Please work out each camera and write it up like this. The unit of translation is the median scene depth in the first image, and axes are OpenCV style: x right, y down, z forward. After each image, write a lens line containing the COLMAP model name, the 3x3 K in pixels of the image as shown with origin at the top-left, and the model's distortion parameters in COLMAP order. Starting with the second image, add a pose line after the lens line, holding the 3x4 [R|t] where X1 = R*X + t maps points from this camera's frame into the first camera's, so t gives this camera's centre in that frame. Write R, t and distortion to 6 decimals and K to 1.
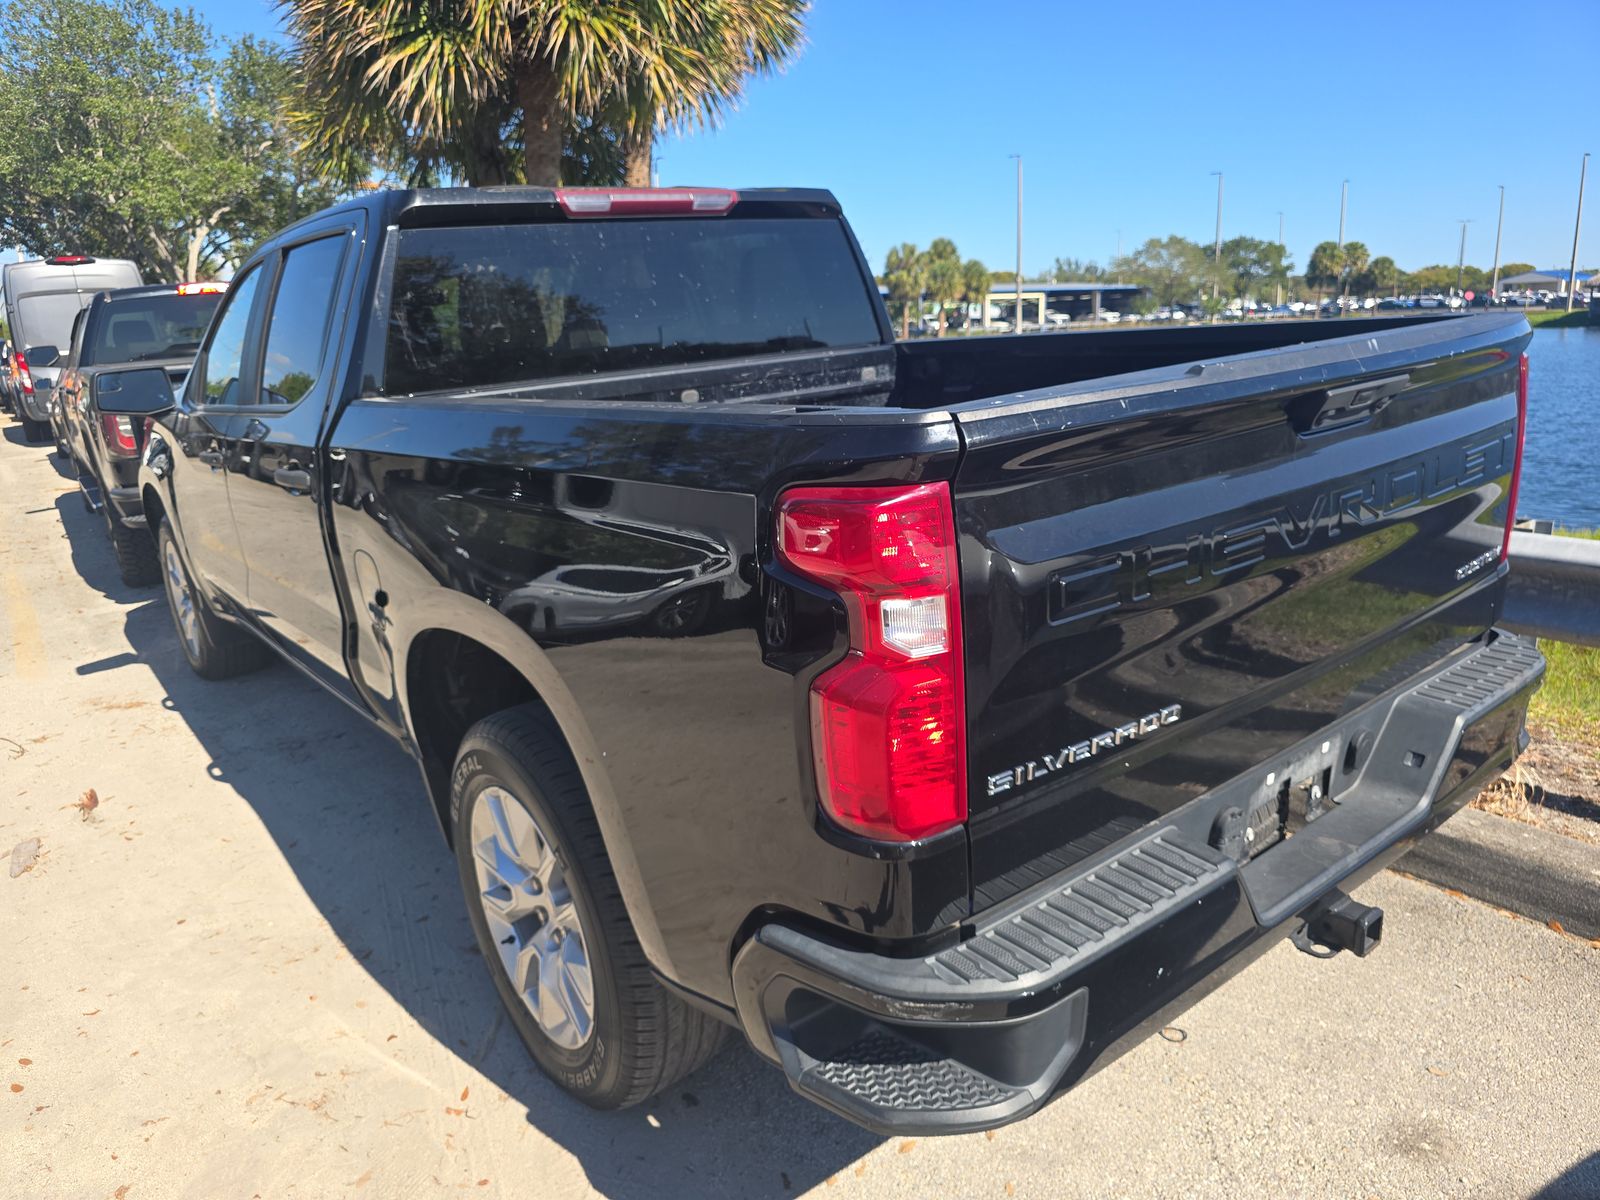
lens RADIAL K [[1104.1, 0, 800.0], [0, 1104.1, 600.0], [0, 0, 1]] dist [0.006433, 0.001041]
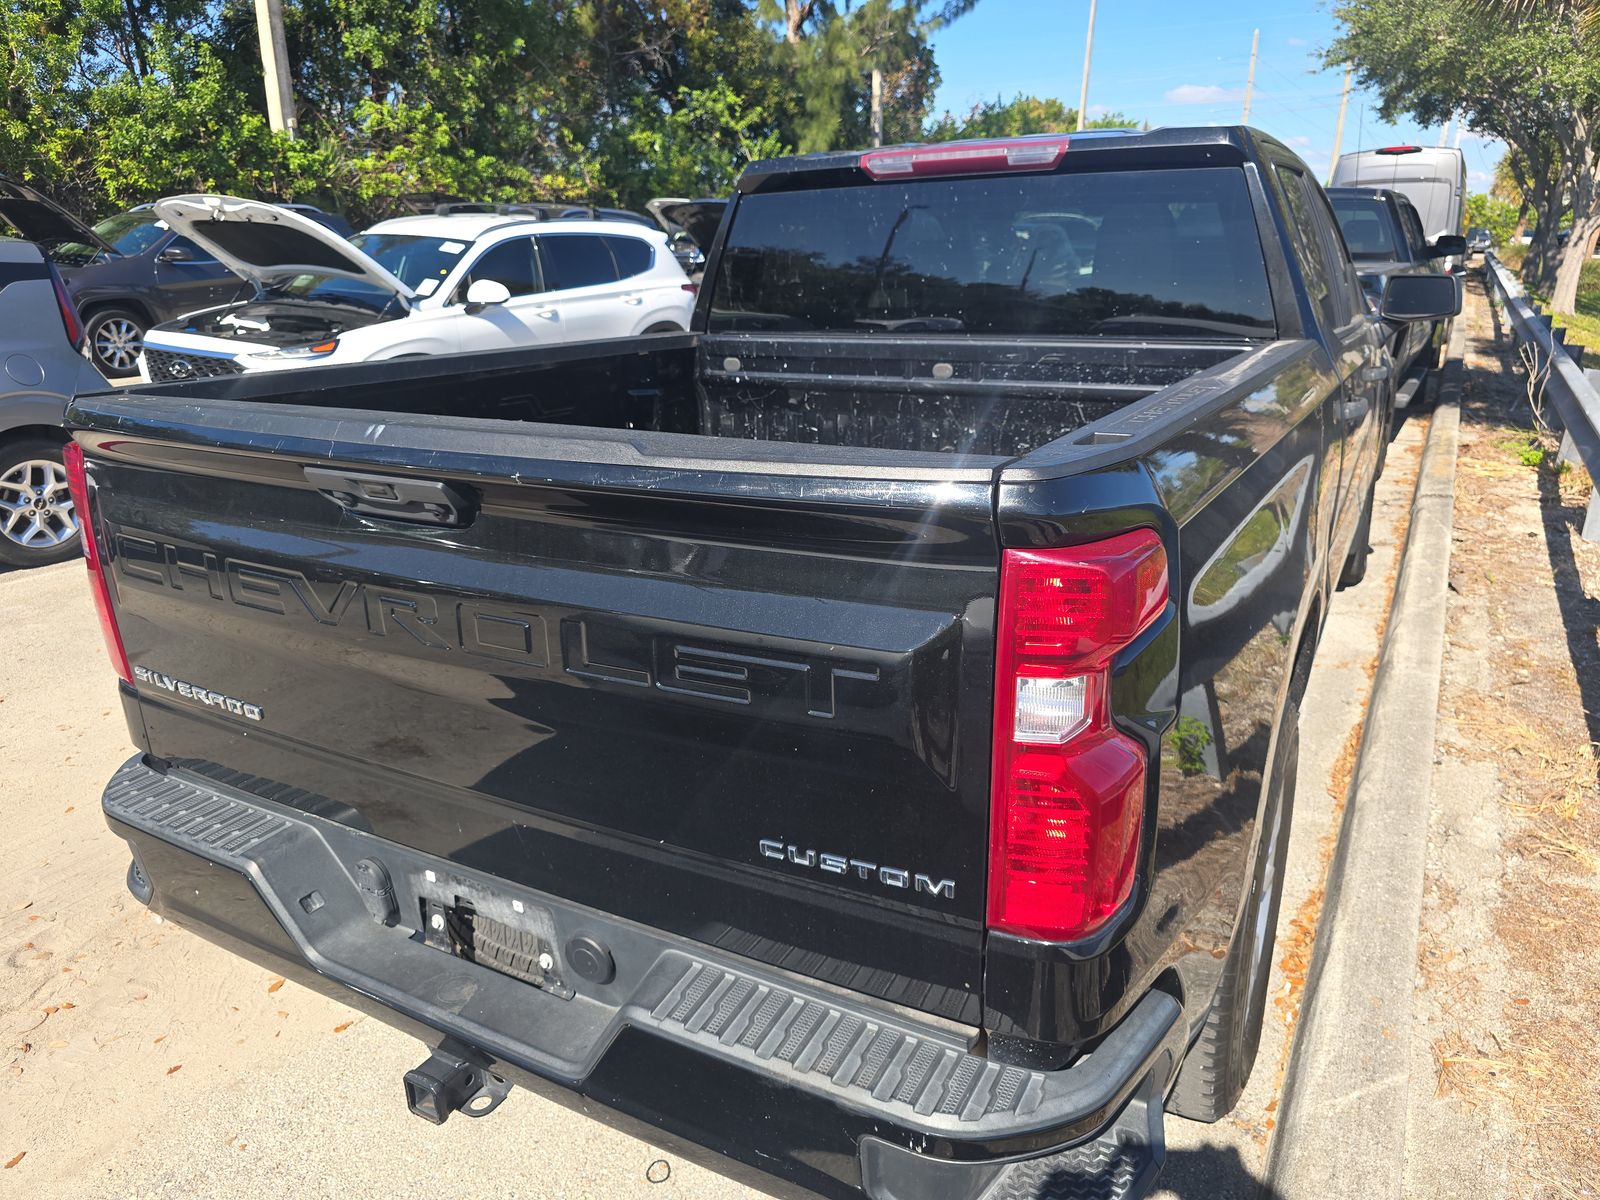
lens RADIAL K [[1104.1, 0, 800.0], [0, 1104.1, 600.0], [0, 0, 1]] dist [0.006433, 0.001041]
pose [[0.376088, 0.340212, -0.861866, 0.742291], [-0.242913, 0.933823, 0.262617, -0.219084], [0.894176, 0.110591, 0.433841, 0.498442]]
